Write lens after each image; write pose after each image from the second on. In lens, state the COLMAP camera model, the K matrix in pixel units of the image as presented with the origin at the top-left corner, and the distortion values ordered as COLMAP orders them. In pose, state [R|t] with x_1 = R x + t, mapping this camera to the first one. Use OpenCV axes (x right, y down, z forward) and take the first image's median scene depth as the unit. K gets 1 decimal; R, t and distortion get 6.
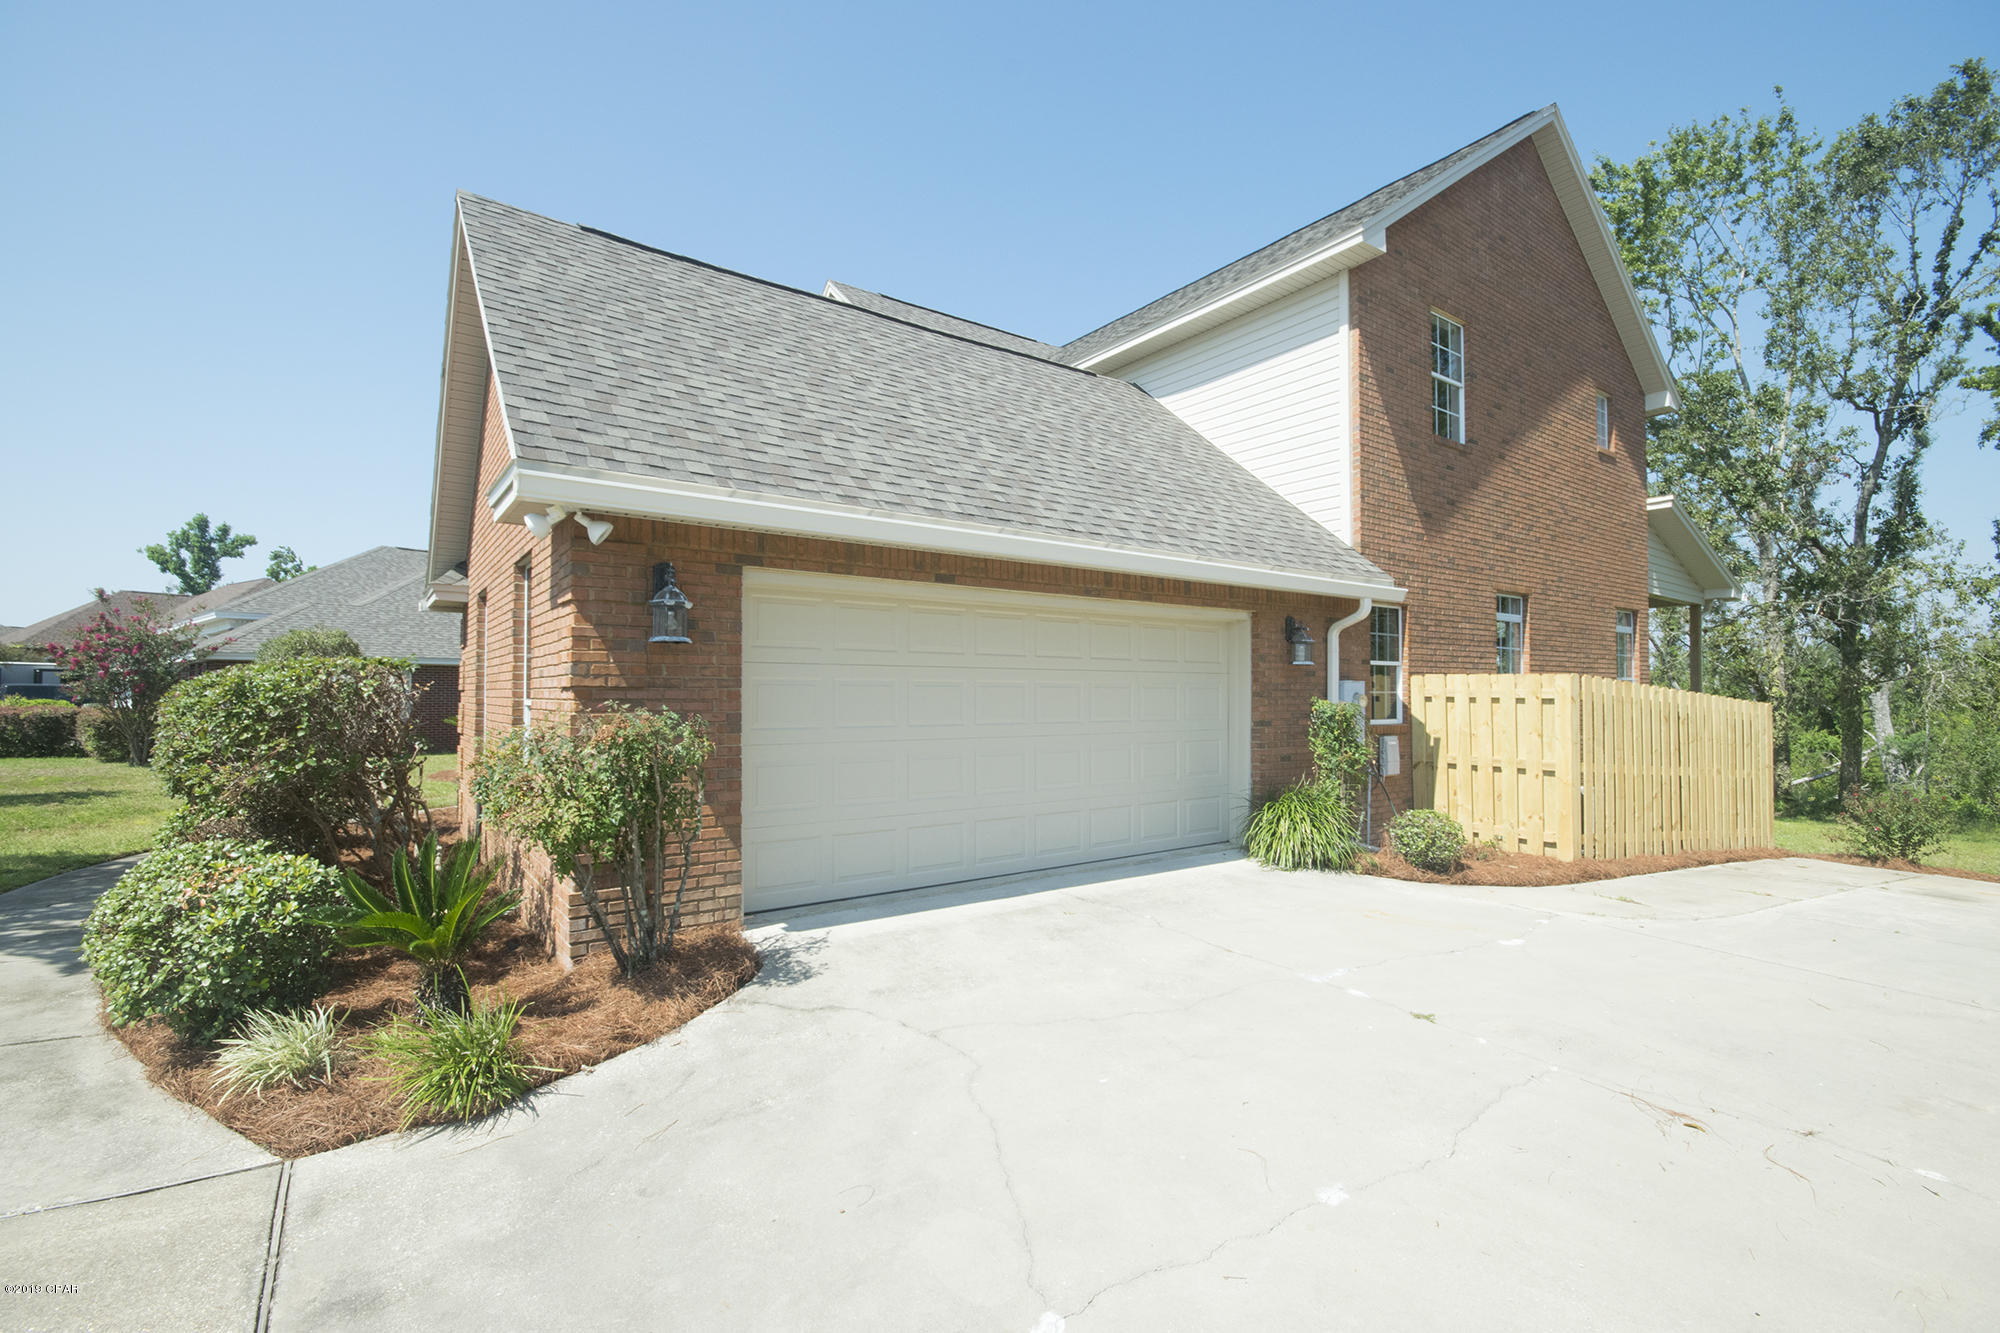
lens RADIAL K [[876.9, 0, 998.9], [0, 876.9, 670.9], [0, 0, 1]] dist [0.029962, -0.024660]
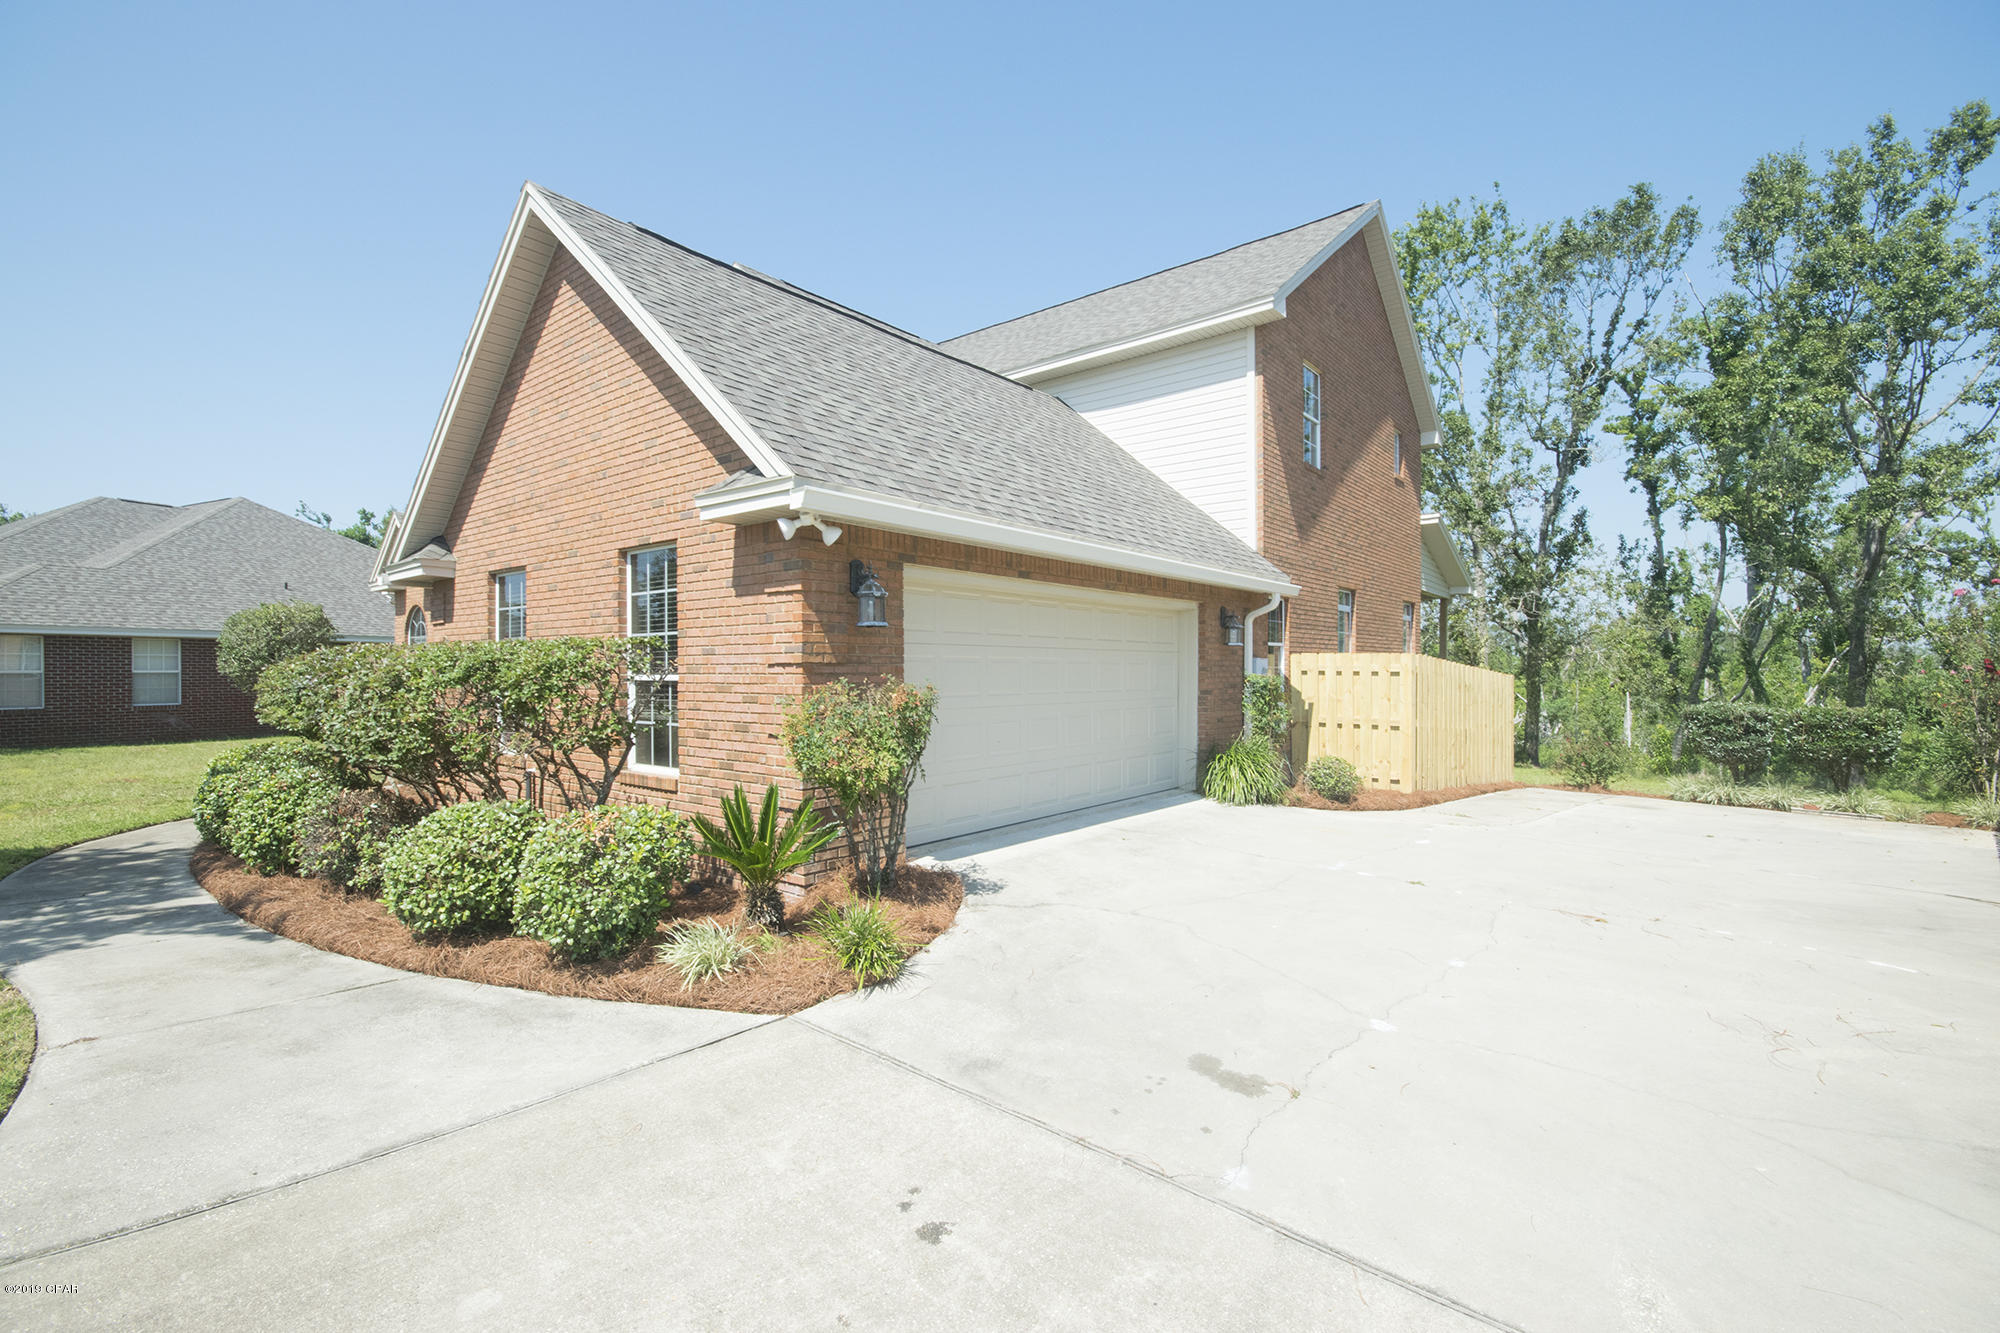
lens RADIAL K [[878.5, 0, 1002.2], [0, 878.5, 671.5], [0, 0, 1]] dist [0.018553, -0.019325]
pose [[0.966557, -0.002739, 0.256438, -0.263426], [-0.004258, 0.999634, 0.026726, -0.001935], [-0.256417, -0.026924, 0.966191, -0.115519]]
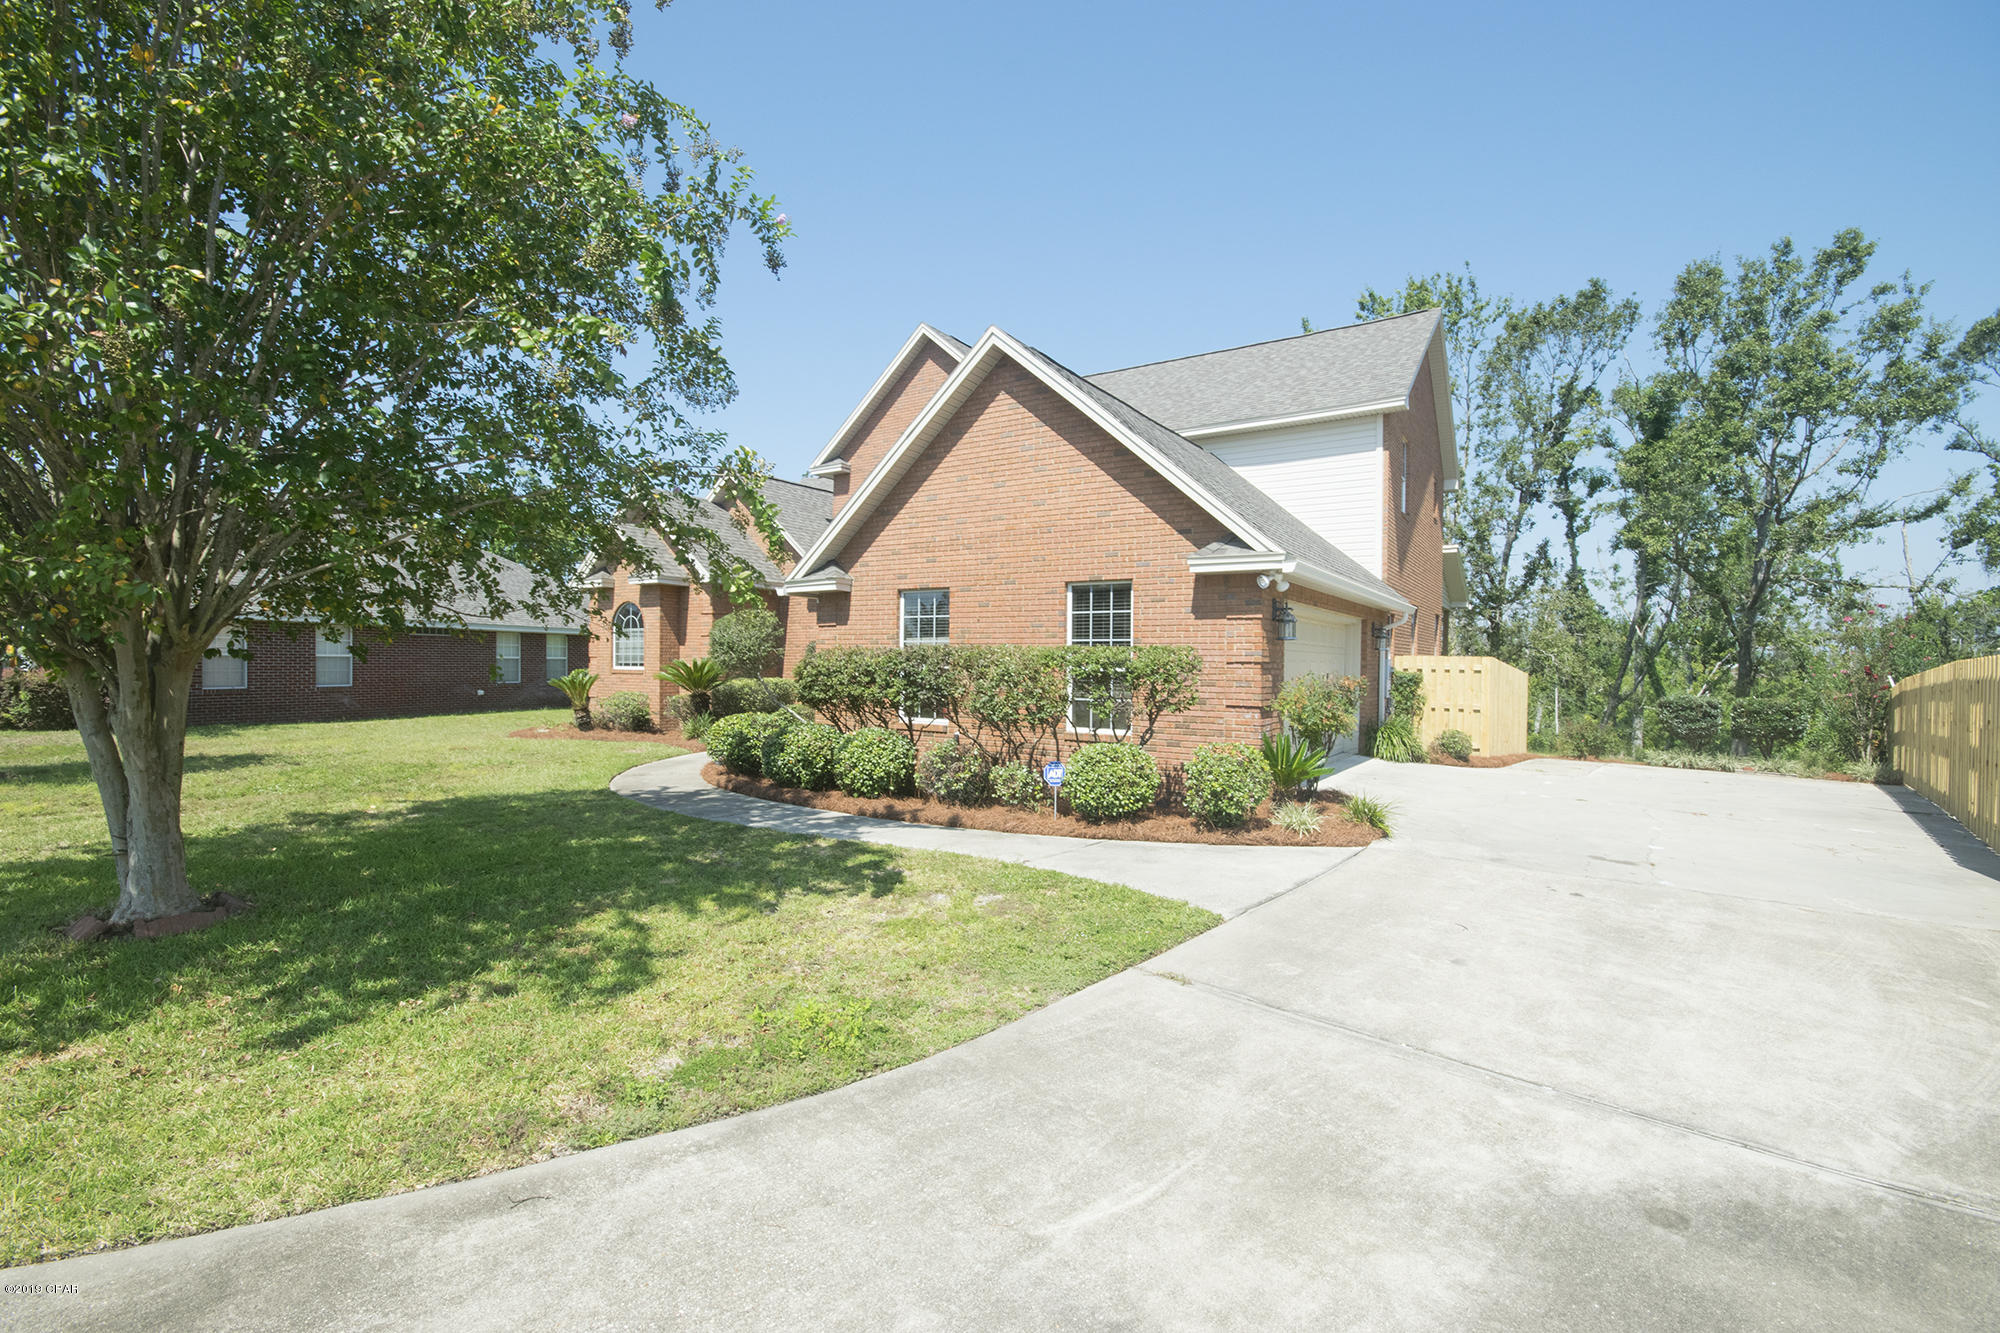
lens RADIAL K [[878.5, 0, 1002.2], [0, 878.5, 671.5], [0, 0, 1]] dist [0.018553, -0.019325]
pose [[0.934383, 0.006290, 0.356215, -0.869851], [-0.019905, 0.999204, 0.034570, -0.008900], [-0.355714, -0.039392, 0.933764, -0.323240]]
